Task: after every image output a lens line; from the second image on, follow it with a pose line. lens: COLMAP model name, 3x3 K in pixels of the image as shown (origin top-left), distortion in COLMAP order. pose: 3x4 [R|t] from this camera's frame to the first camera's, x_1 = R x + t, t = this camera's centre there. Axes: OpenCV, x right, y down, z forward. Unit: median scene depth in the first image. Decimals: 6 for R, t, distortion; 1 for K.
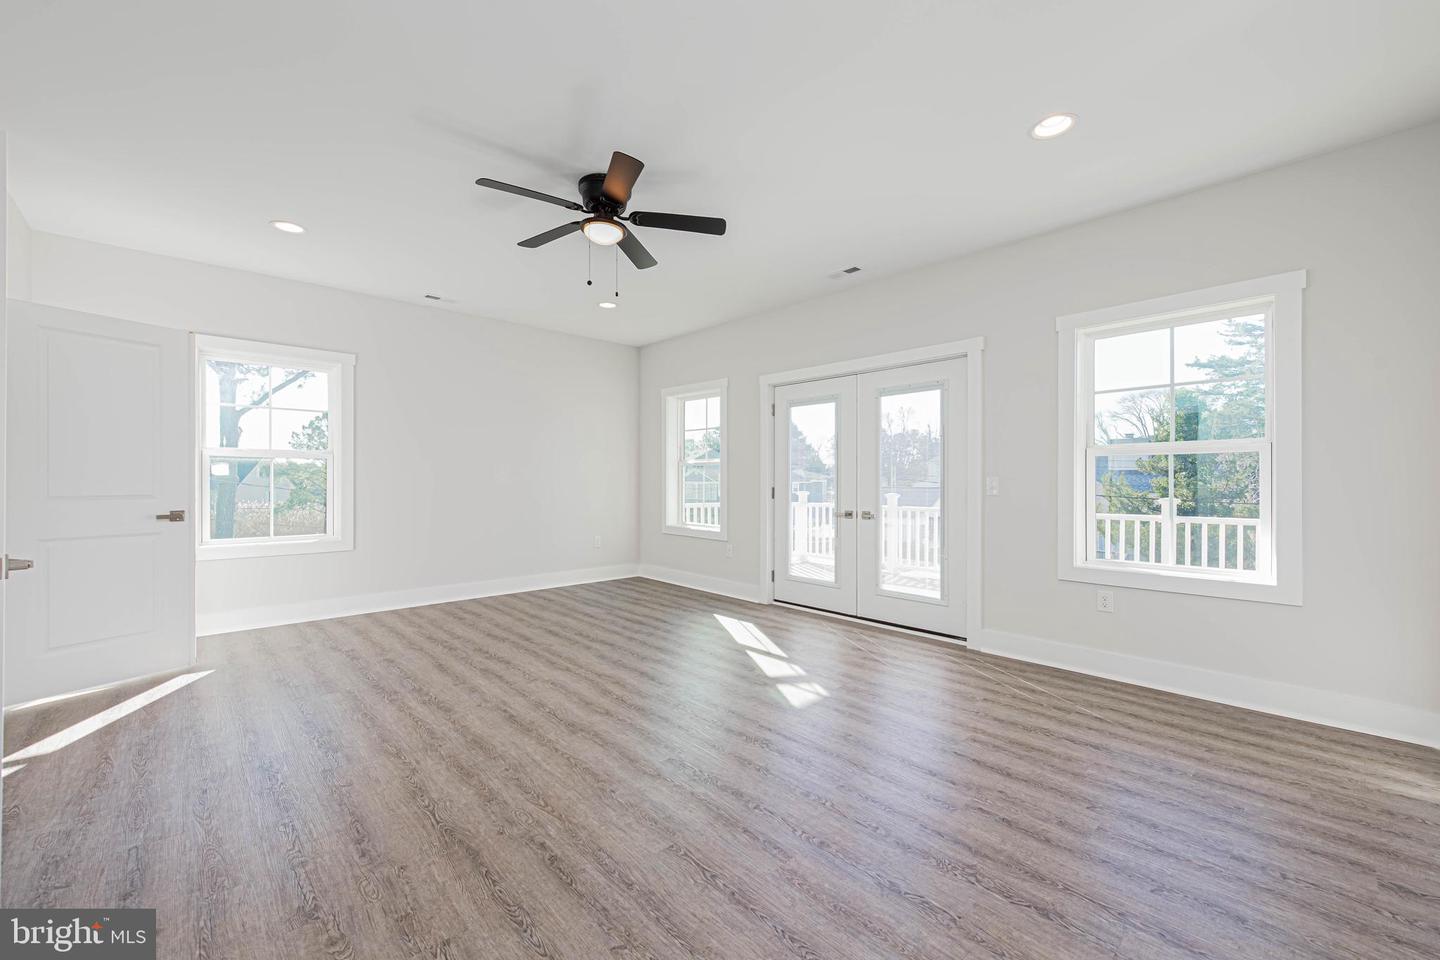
lens RADIAL K [[572.9, 0, 719.5], [0, 572.9, 484.0], [0, 0, 1]] dist [0.001659, -0.000603]
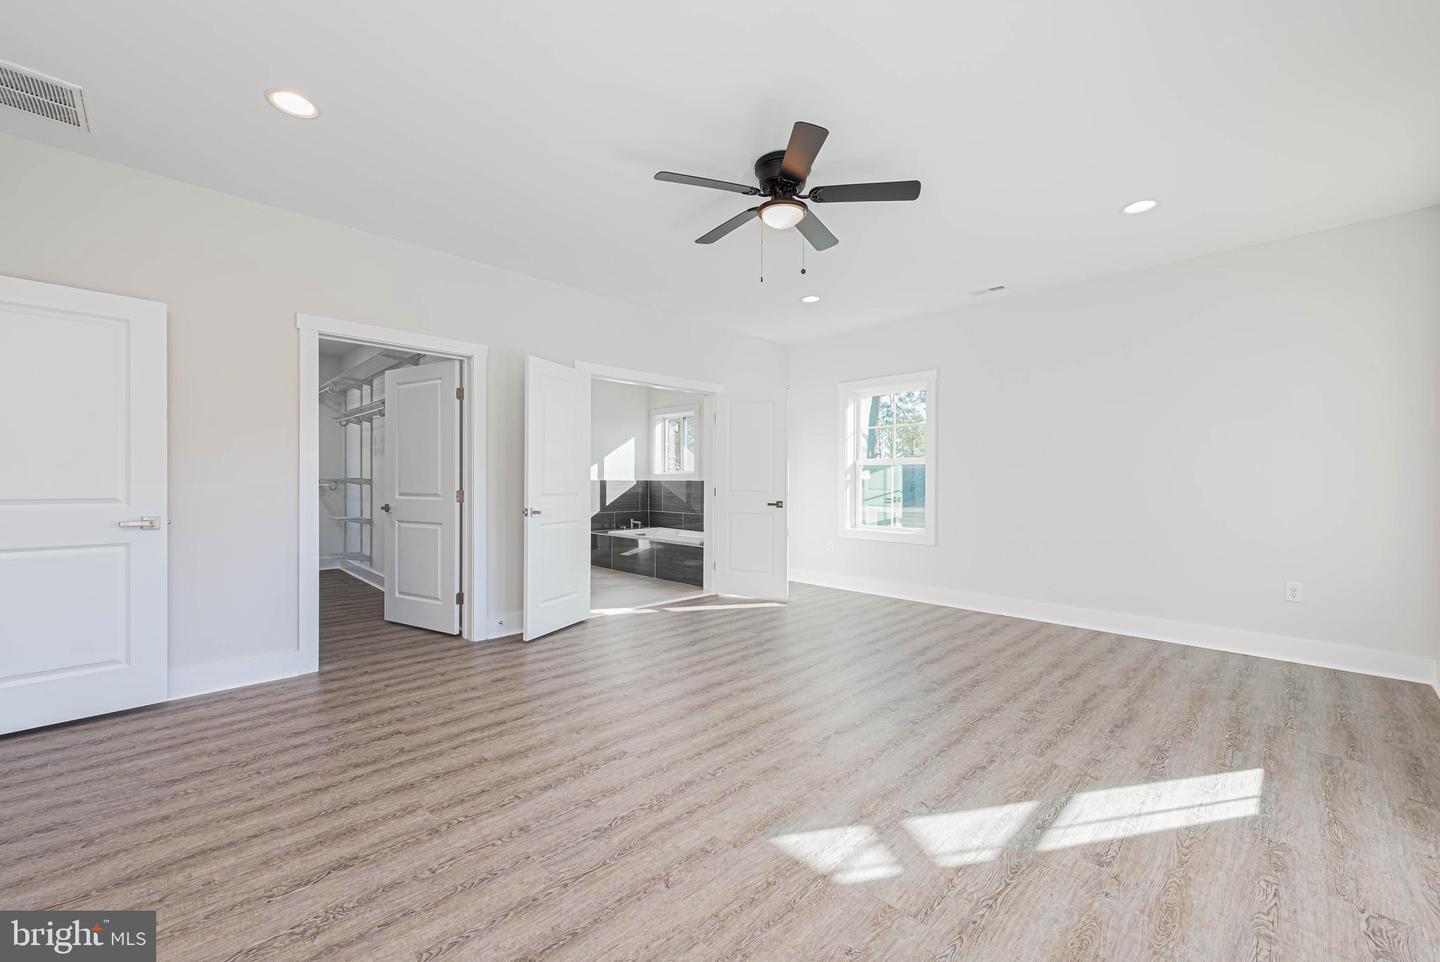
lens RADIAL K [[572.9, 0, 719.5], [0, 572.9, 485.0], [0, 0, 1]] dist [0.001659, -0.000603]
pose [[0.026095, 0.005264, -0.999646, 0.716110], [-0.011598, 0.999920, 0.004962, -0.003399], [0.999592, 0.011464, 0.026154, 0.866360]]
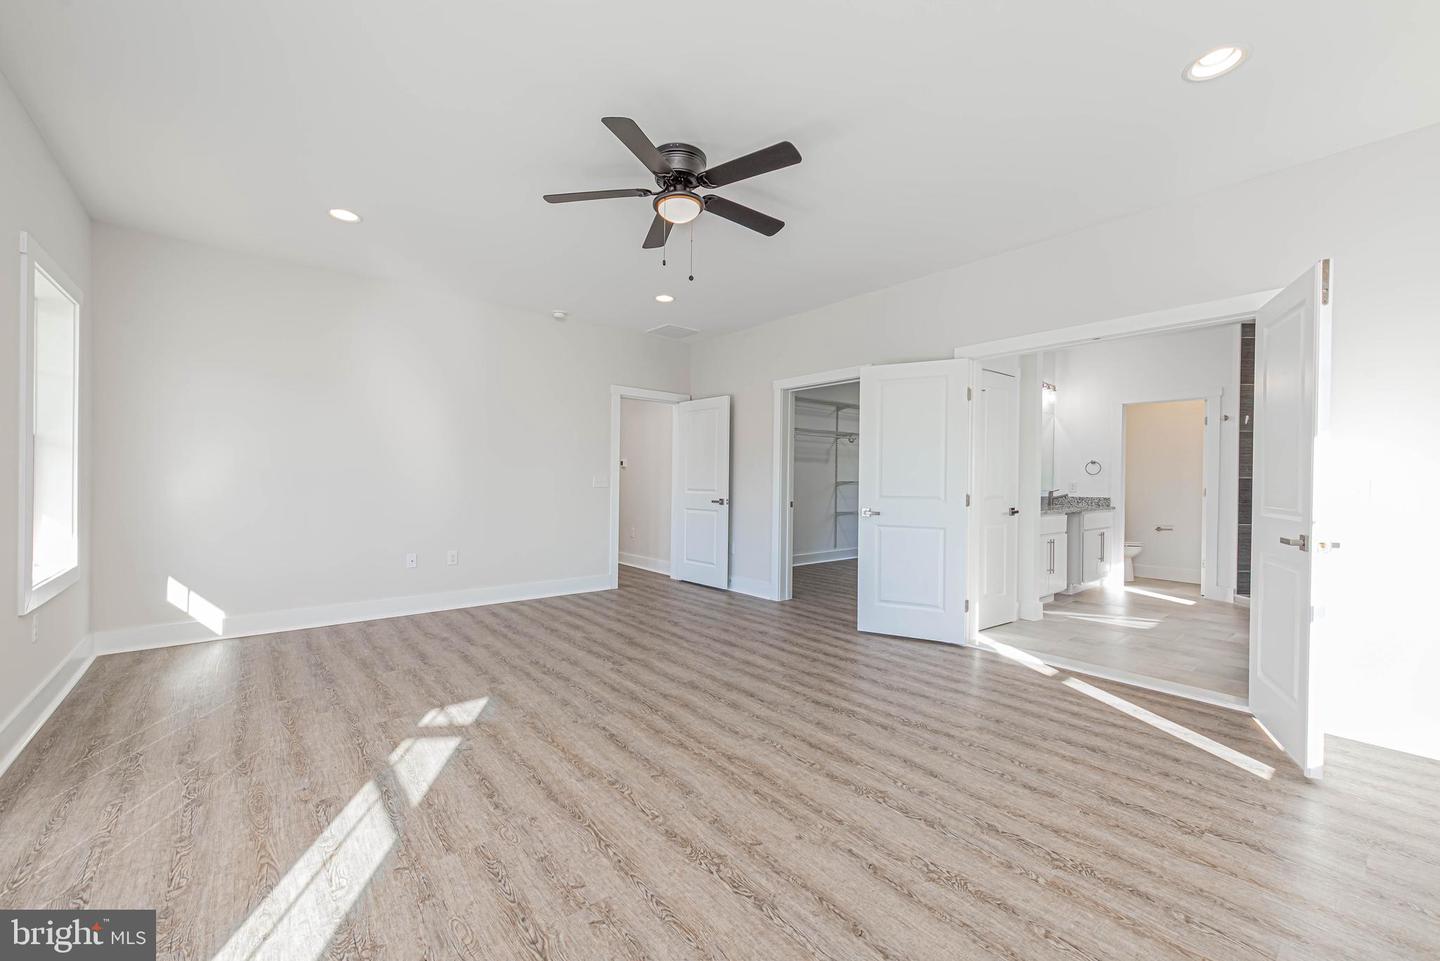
lens RADIAL K [[571.8, 0, 717.4], [0, 571.8, 480.8], [0, 0, 1]] dist [0.002635, -0.000018]
pose [[-0.998005, -0.015659, 0.061156, -0.322237], [-0.014983, 0.999822, 0.011498, -0.017462], [-0.061325, 0.010559, -0.998062, 1.885932]]
